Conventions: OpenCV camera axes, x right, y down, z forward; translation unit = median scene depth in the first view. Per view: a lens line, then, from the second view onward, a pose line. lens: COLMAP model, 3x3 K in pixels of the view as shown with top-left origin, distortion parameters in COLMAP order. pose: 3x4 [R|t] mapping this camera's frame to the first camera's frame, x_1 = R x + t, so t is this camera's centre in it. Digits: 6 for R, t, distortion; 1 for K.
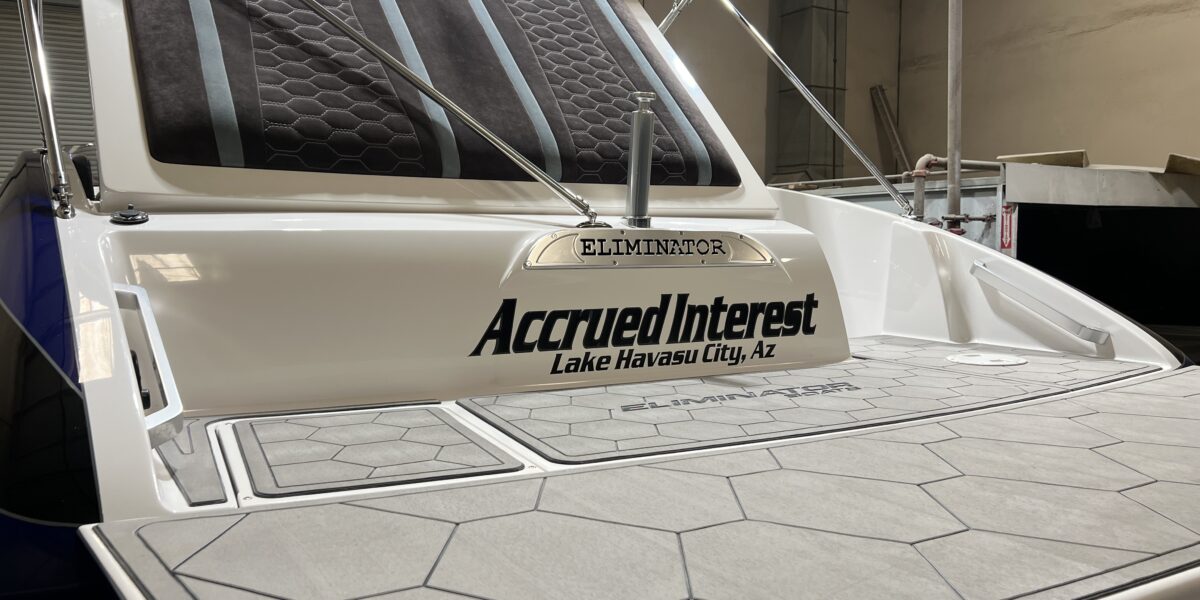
lens RADIAL K [[898.1, 0, 593.8], [0, 898.1, 304.9], [0, 0, 1]] dist [0.064262, -0.068892]
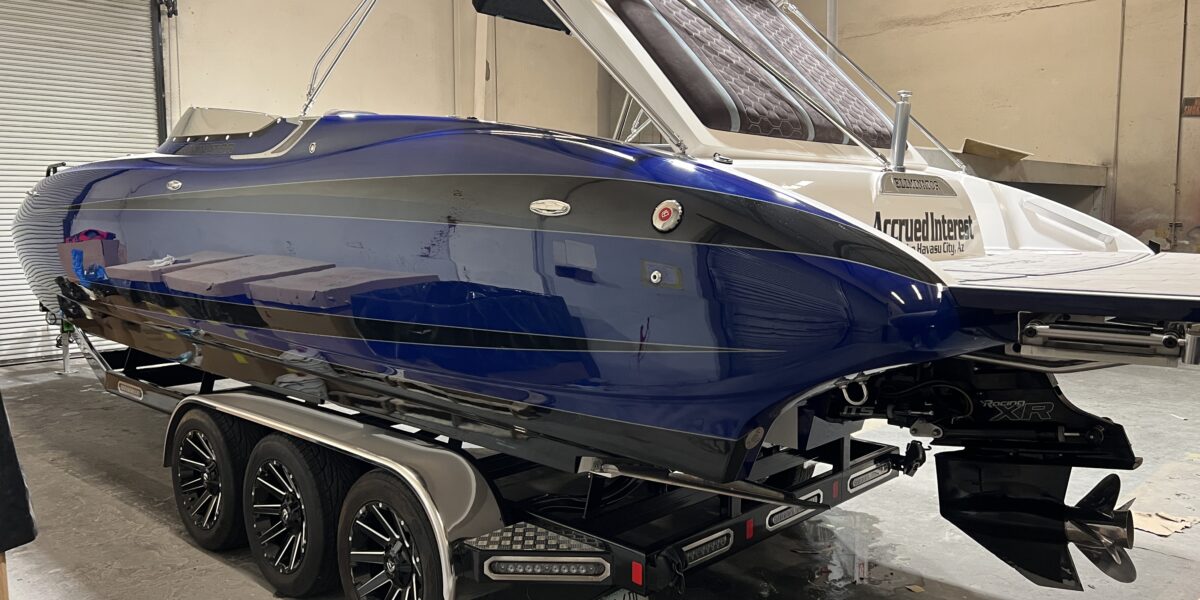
lens RADIAL K [[898.1, 0, 593.8], [0, 898.1, 304.9], [0, 0, 1]] dist [0.064262, -0.068892]
pose [[0.961387, -0.032184, 0.273312, -0.973270], [0.025867, 0.999309, 0.026686, 0.098729], [-0.273982, -0.018586, 0.961555, -0.457576]]
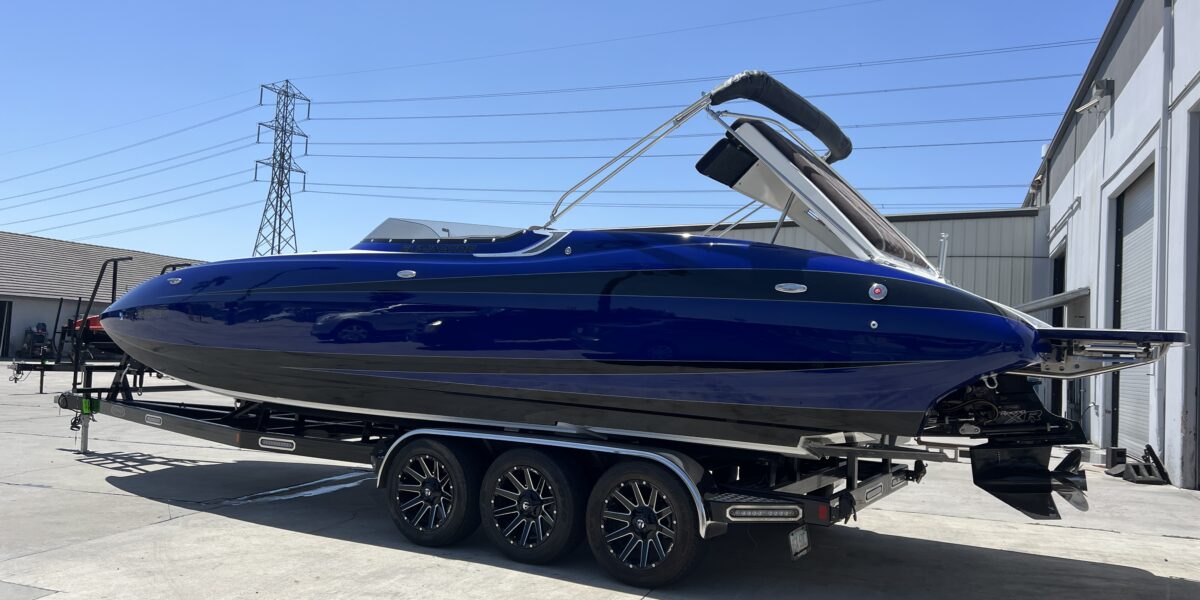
lens RADIAL K [[898.1, 0, 593.8], [0, 898.1, 304.9], [0, 0, 1]] dist [0.064262, -0.068892]
pose [[0.880574, 0.044095, 0.471853, -2.288661], [0.009623, 0.993793, -0.110829, 0.294032], [-0.473811, 0.102134, 0.874684, -0.983583]]
